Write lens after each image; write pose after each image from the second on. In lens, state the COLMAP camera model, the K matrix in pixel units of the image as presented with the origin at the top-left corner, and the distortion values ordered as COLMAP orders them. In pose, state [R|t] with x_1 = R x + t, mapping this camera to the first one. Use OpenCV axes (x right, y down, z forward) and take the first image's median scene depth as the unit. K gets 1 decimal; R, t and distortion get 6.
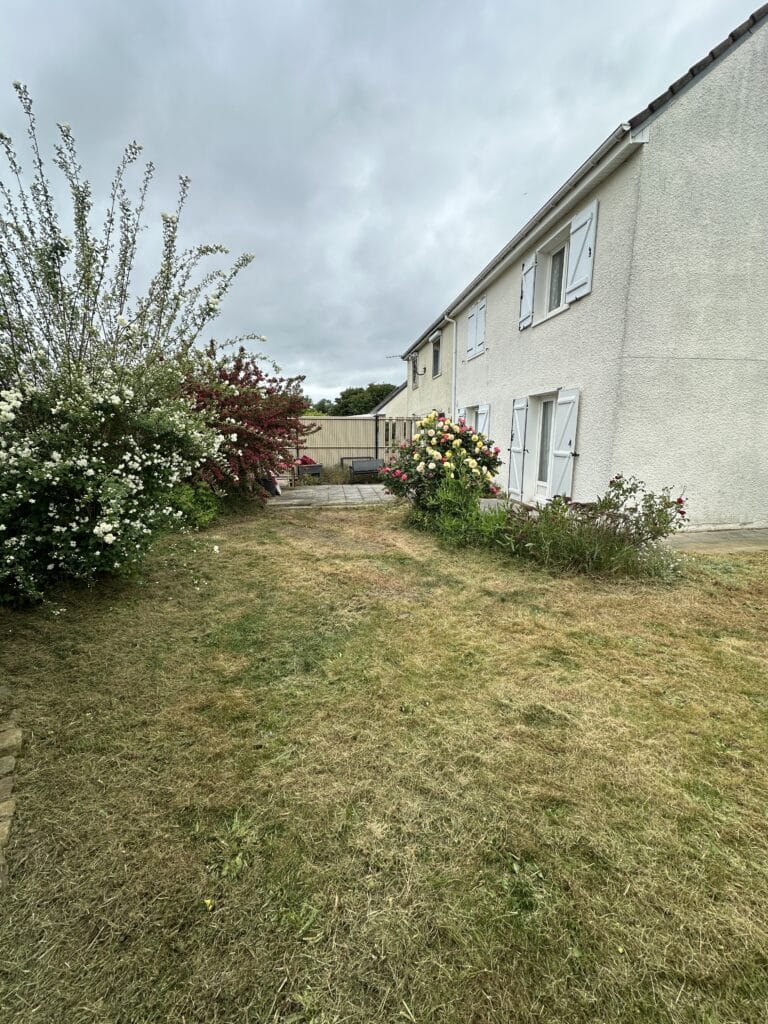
lens RADIAL K [[406.4, 0, 385.2], [0, 406.4, 513.2], [0, 0, 1]] dist [-0.002607, 0.000385]
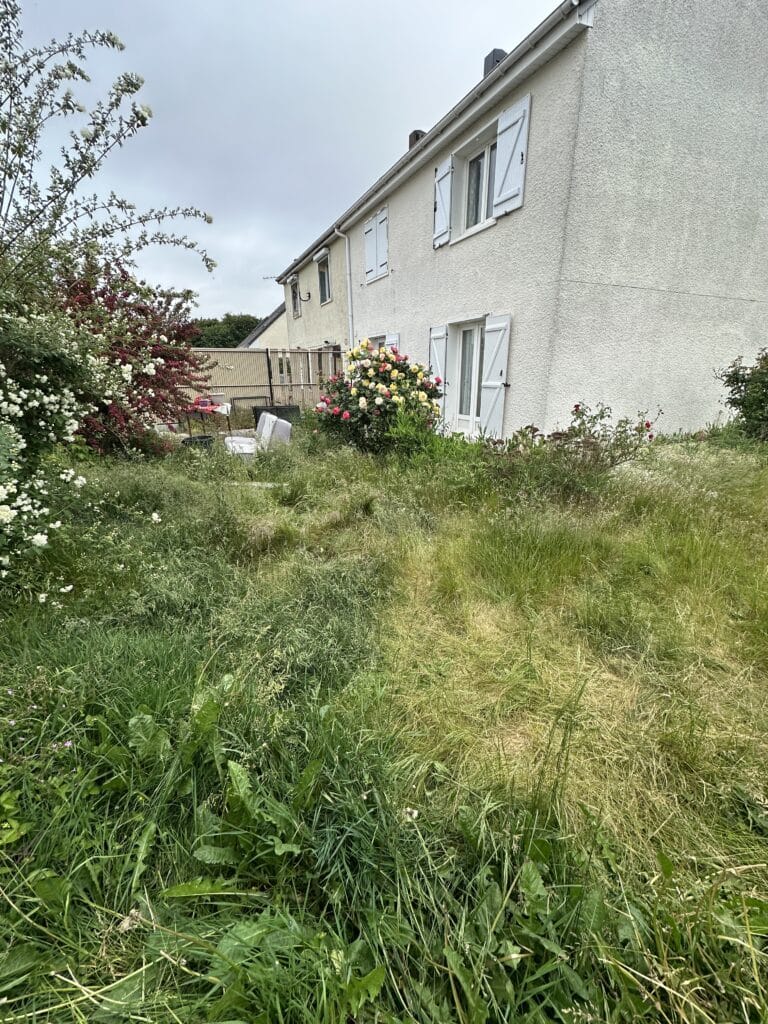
lens RADIAL K [[406.4, 0, 384.2], [0, 406.4, 512.6], [0, 0, 1]] dist [-0.002607, 0.000385]
pose [[0.952077, -0.110704, 0.285122, -0.163293], [0.069588, 0.986154, 0.150524, -0.008491], [-0.297838, -0.123469, 0.946598, 0.132056]]
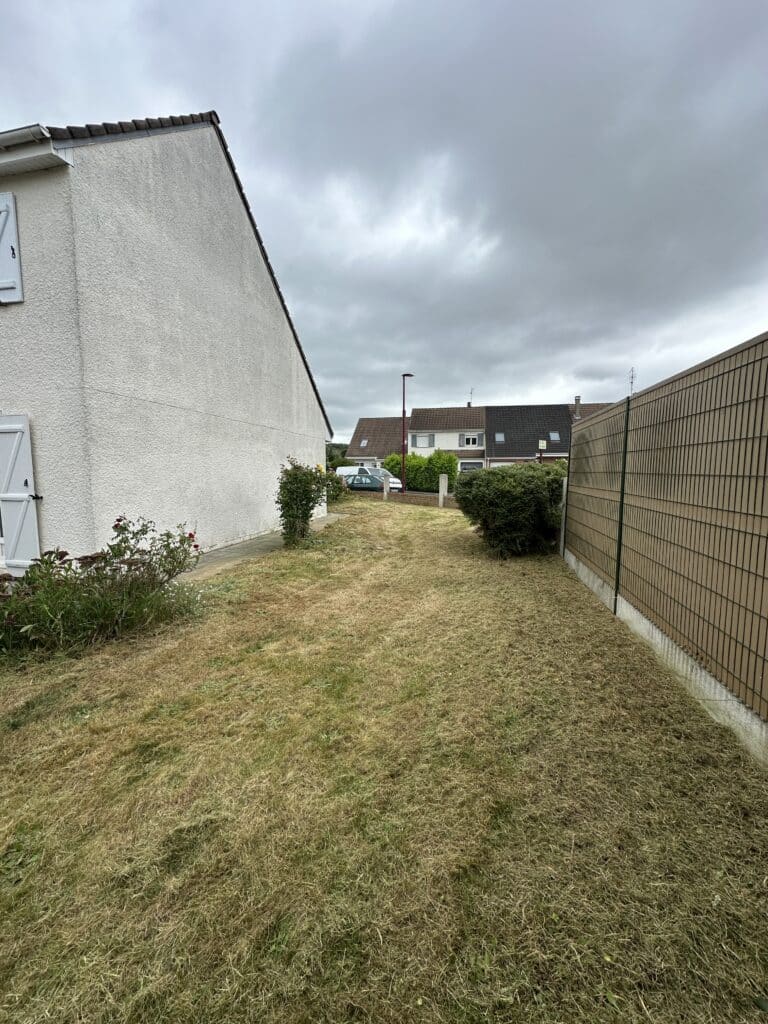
lens RADIAL K [[406.4, 0, 382.0], [0, 406.4, 513.2], [0, 0, 1]] dist [-0.002607, 0.000385]
pose [[0.348538, -0.092772, 0.932692, -0.050069], [0.176962, 0.983706, 0.031718, -0.023325], [-0.920438, 0.153996, 0.359276, 0.115612]]
